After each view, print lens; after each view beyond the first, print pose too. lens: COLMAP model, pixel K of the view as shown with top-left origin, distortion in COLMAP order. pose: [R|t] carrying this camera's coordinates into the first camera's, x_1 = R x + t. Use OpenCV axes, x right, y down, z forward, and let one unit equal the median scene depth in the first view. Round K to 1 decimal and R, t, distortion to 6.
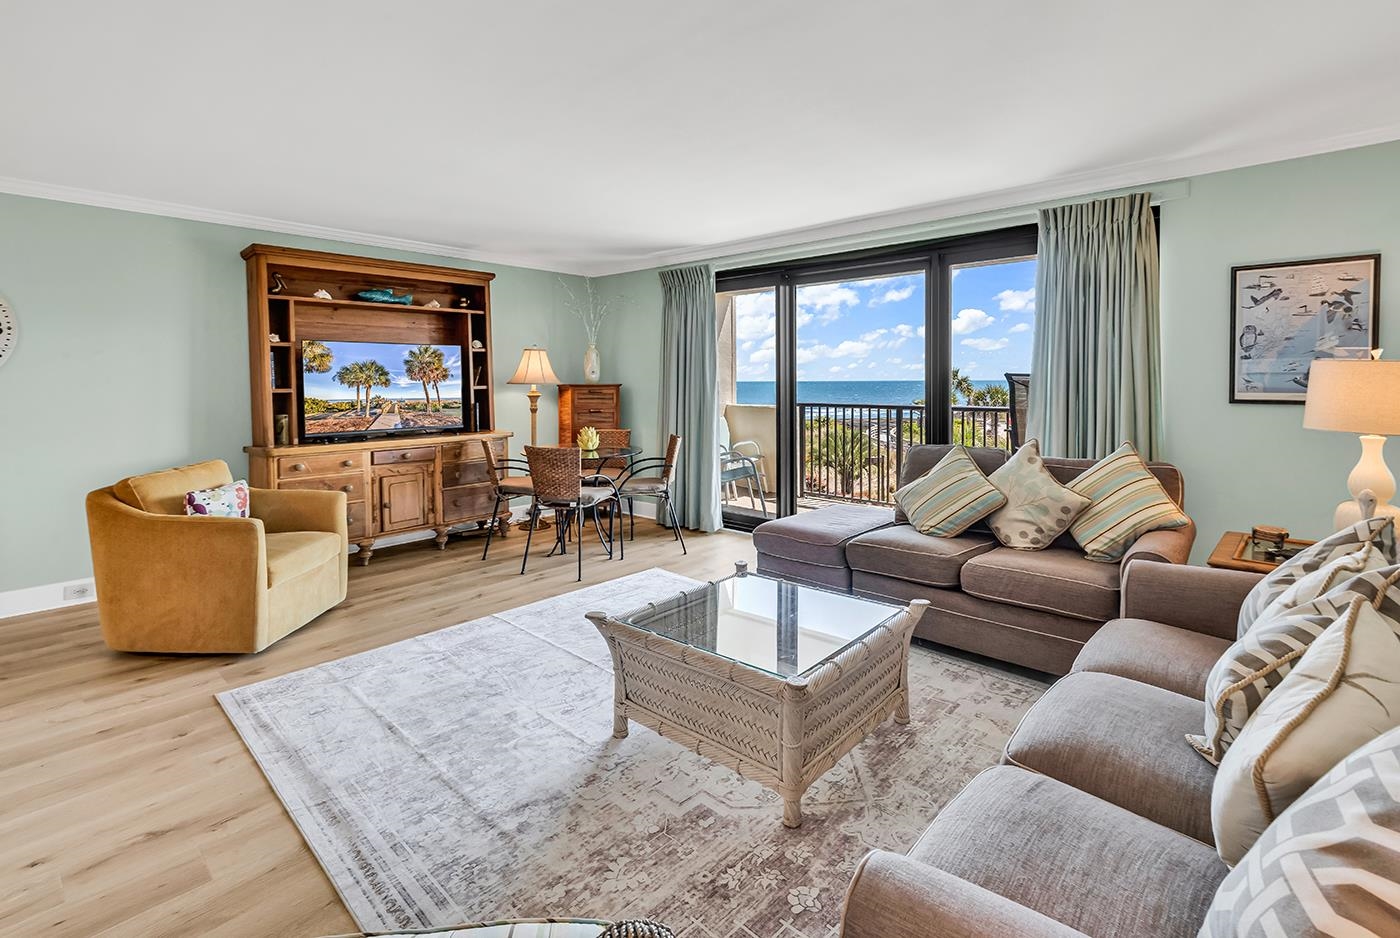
lens RADIAL K [[668.9, 0, 719.3], [0, 668.9, 398.7], [0, 0, 1]] dist [0.011543, -0.000047]
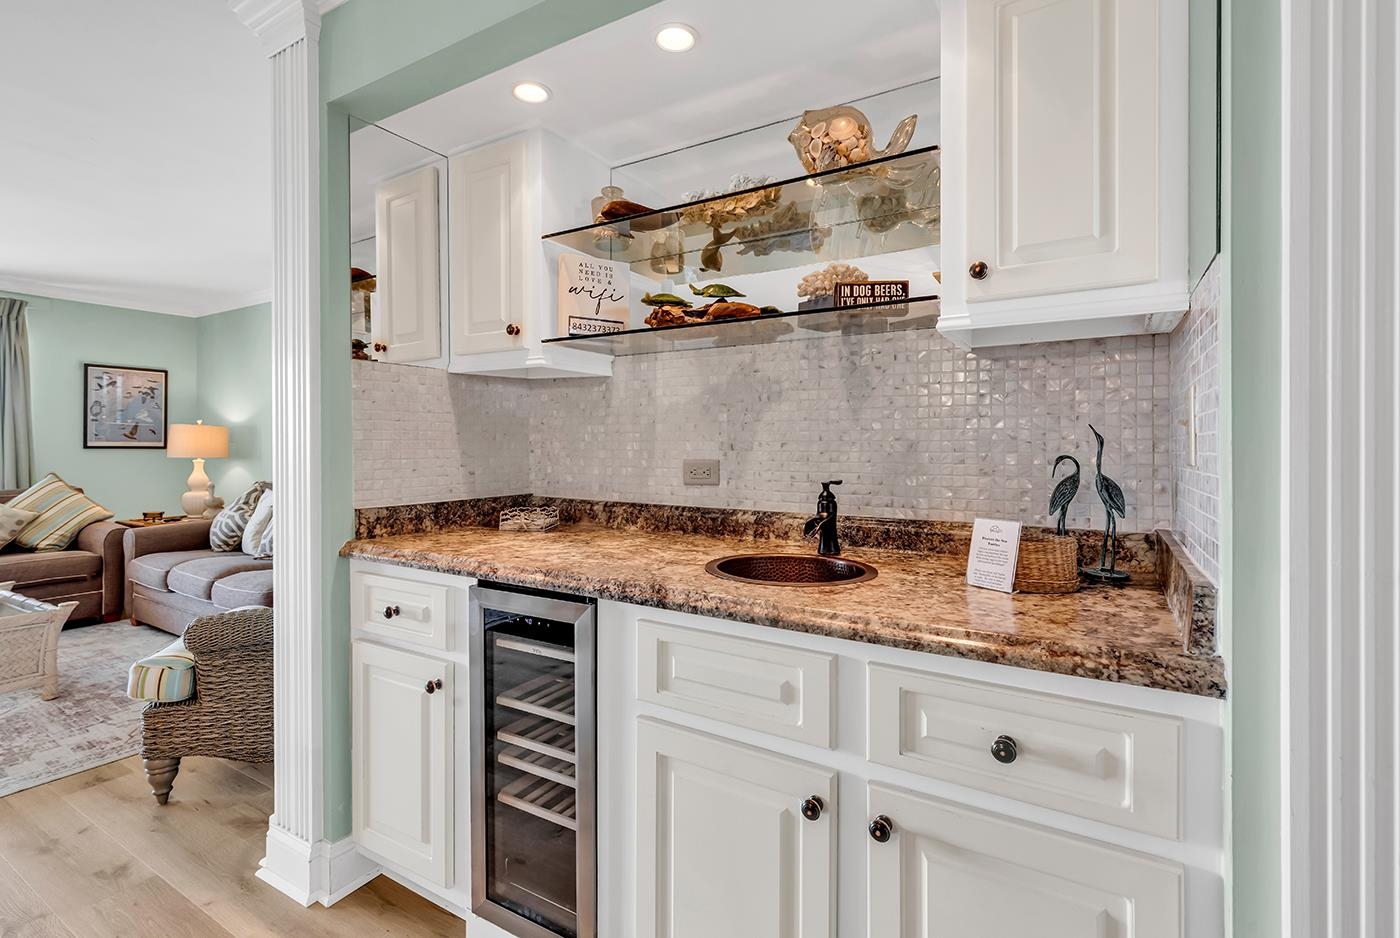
lens RADIAL K [[622.3, 0, 702.1], [0, 622.3, 446.2], [0, 0, 1]] dist [0.000990, 0.000080]
pose [[-0.176211, 0.000804, 0.984352, -0.670594], [0.025607, 0.999665, 0.003768, 0.023551], [-0.984019, 0.025870, -0.176173, -0.125015]]
